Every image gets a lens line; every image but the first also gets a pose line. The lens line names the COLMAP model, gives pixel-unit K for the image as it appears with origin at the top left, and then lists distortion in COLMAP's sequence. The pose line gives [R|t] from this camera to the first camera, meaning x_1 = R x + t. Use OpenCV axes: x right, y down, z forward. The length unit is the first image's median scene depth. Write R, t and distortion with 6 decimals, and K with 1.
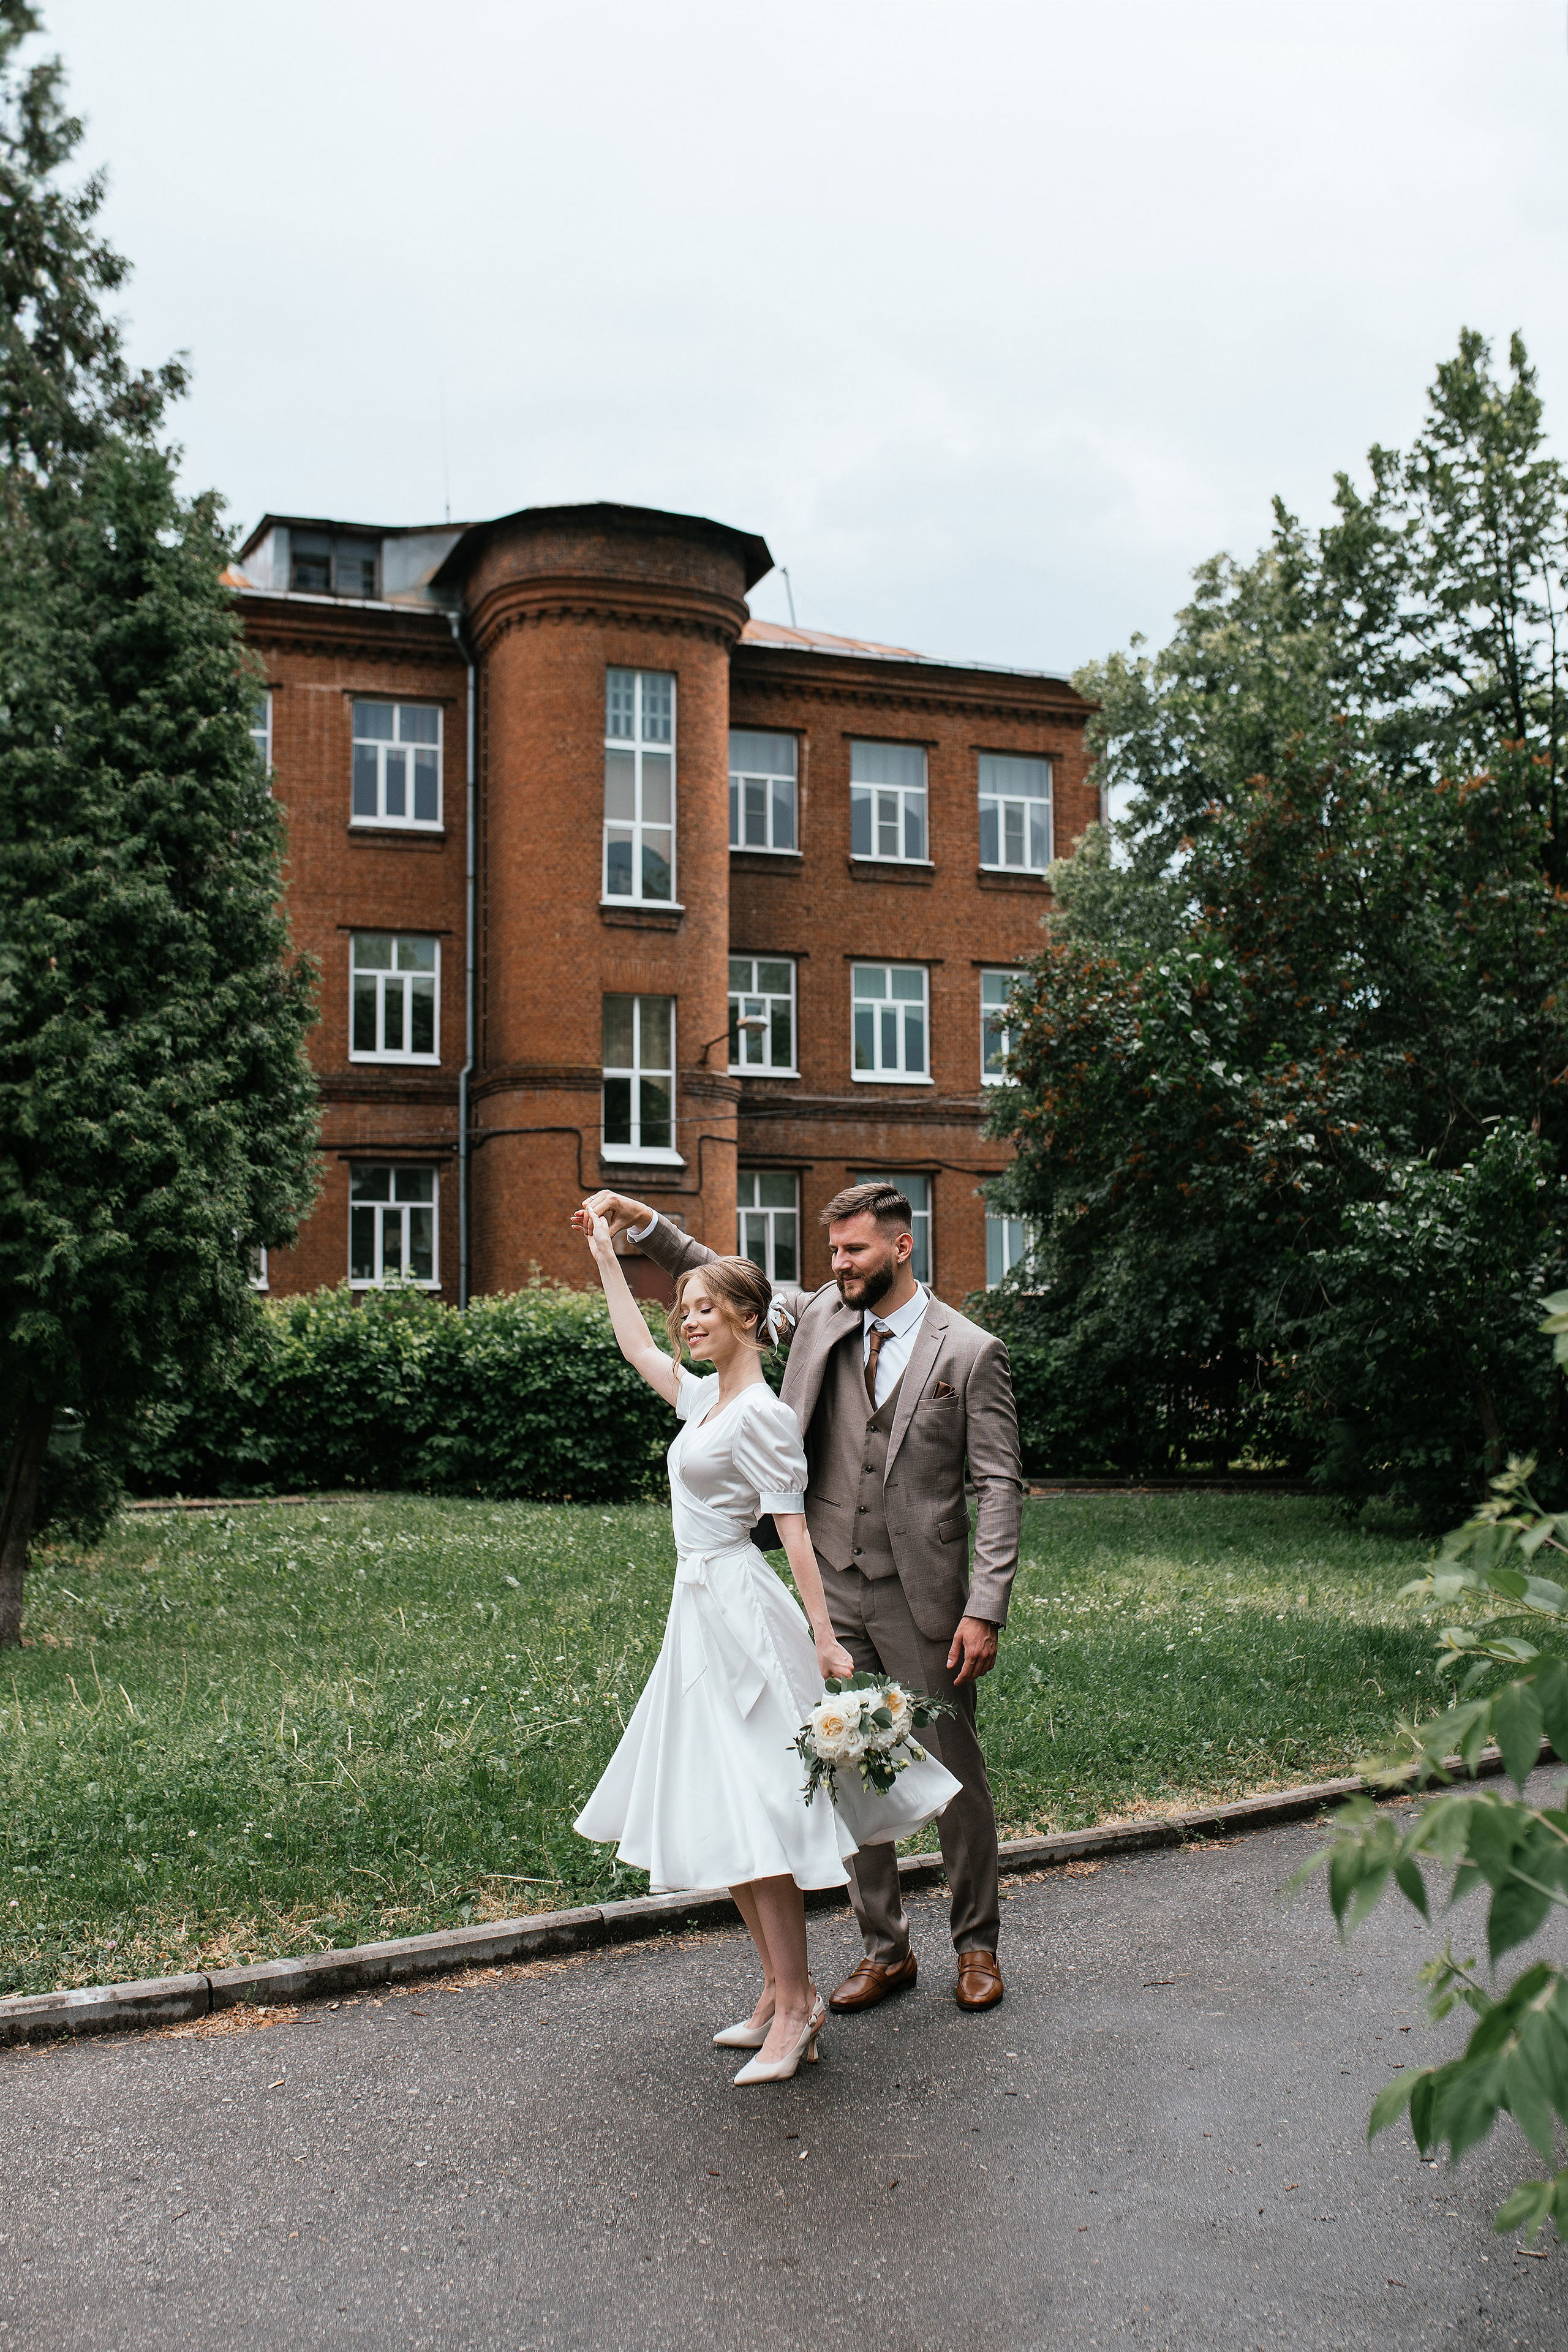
lens RADIAL K [[2346.5, 0, 819.8], [0, 2346.5, 1220.1], [0, 0, 1]] dist [-0.037160, 0.000000]
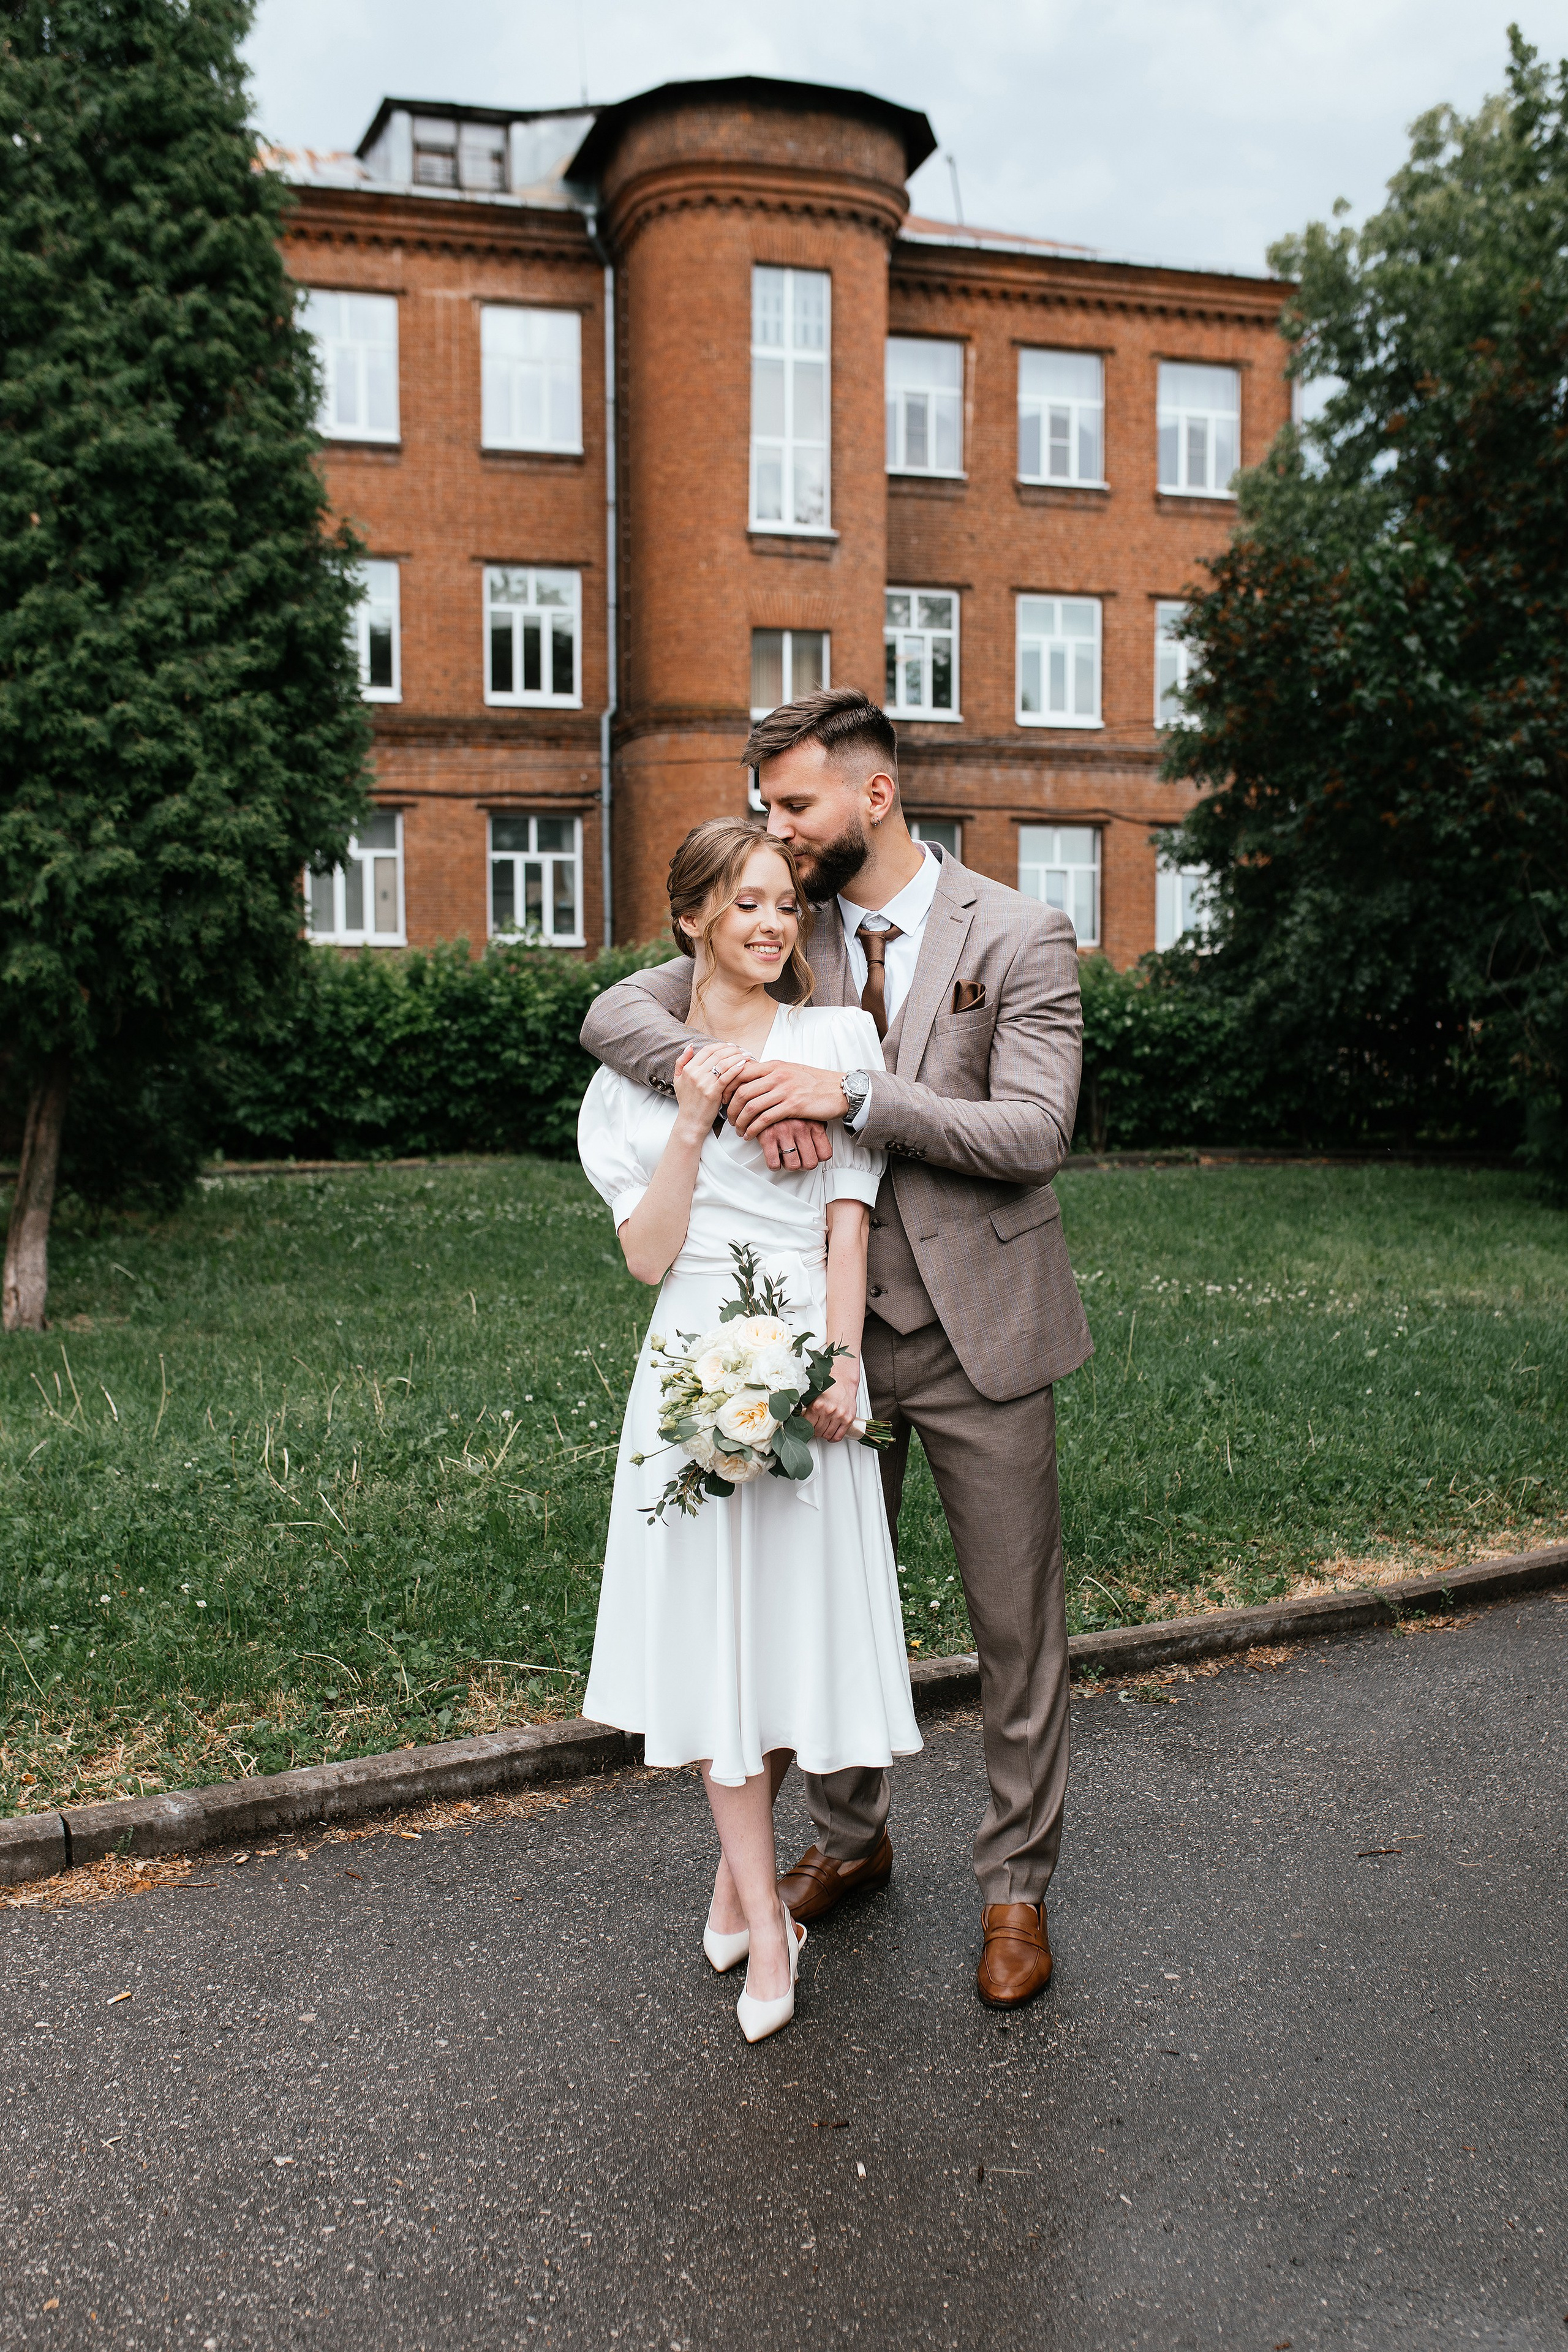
lens RADIAL K [[2346.5, 0, 825.0], [0, 2346.5, 1262.8], [0, 0, 1]] dist [-0.037160, 0.000000]
pose [[0.997690, 0.012528, -0.066761, 0.004254], [-0.001660, 0.987049, 0.160408, 0.006618], [0.067906, -0.159926, 0.984791, 0.062874]]
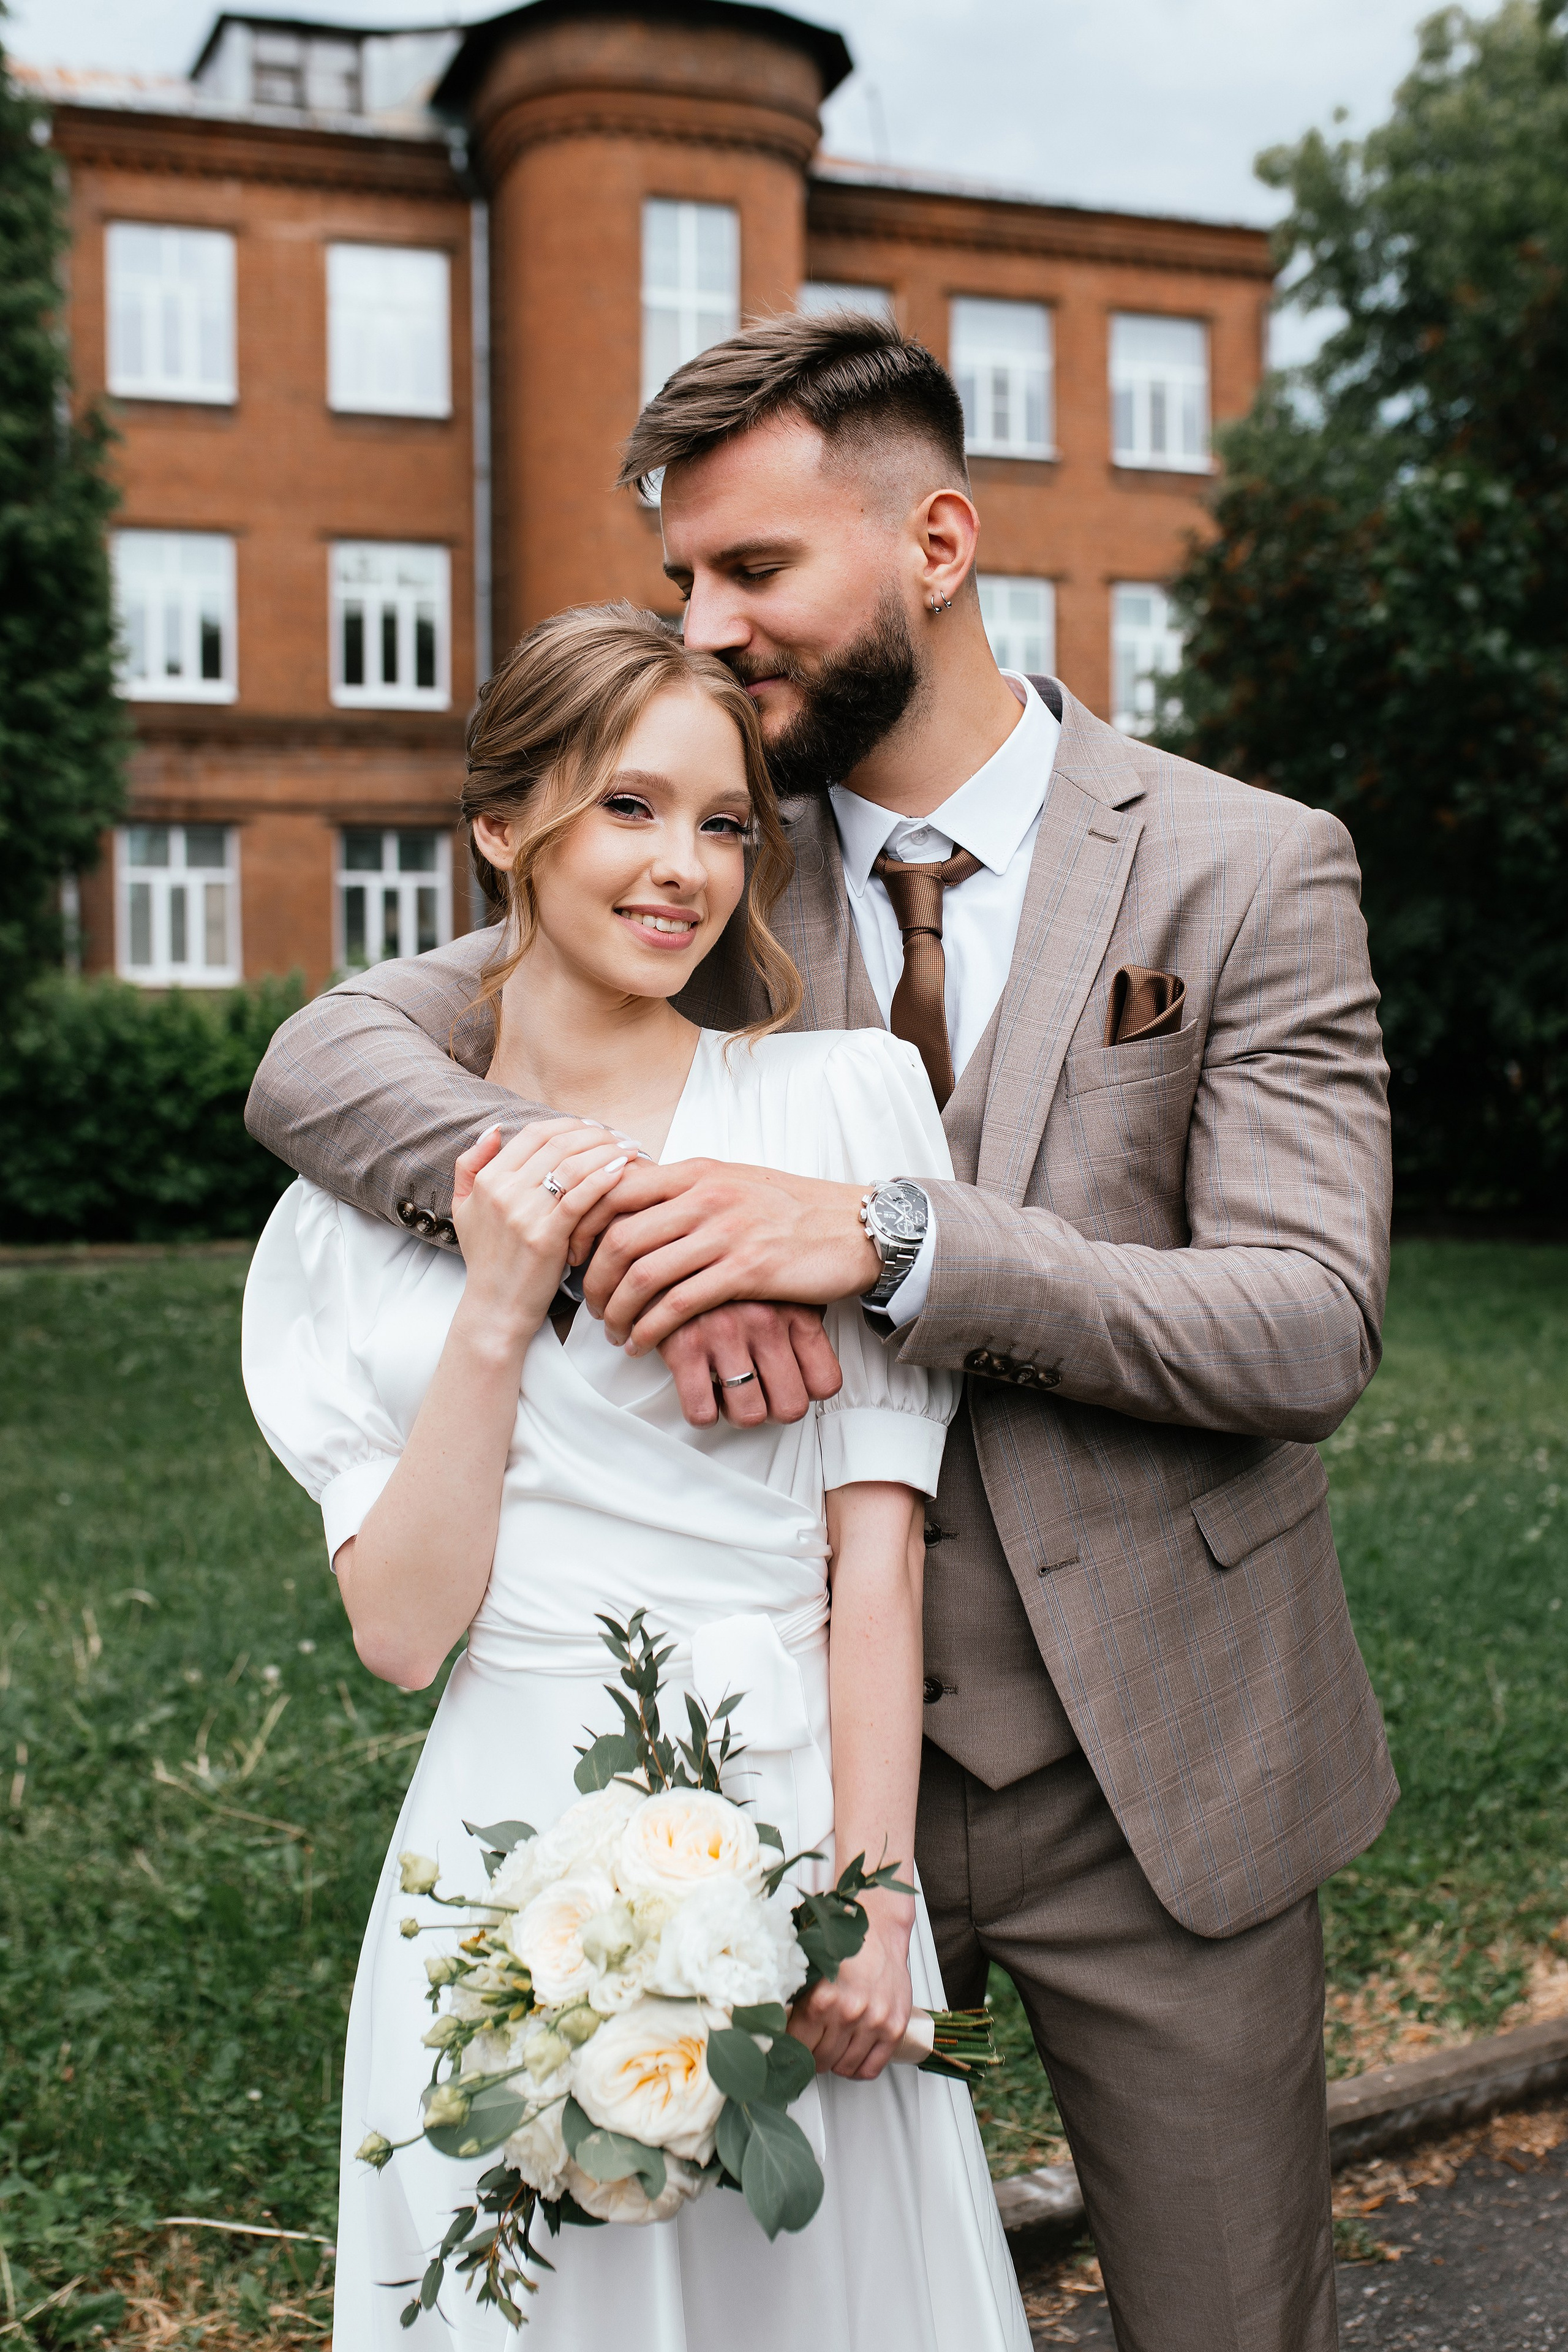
lens RADIAL K [[2654.5, 0, 824.6], [0, 2654.5, 1157.9], [0, 0, 1]] dist [-0.002170, 0.000000]
pose [[0.999467, 0.001365, -0.032630, -0.001798], [0.001607, 0.995859, 0.090901, 0.010370], [0.032619, -0.090905, 0.995325, 0.124512]]
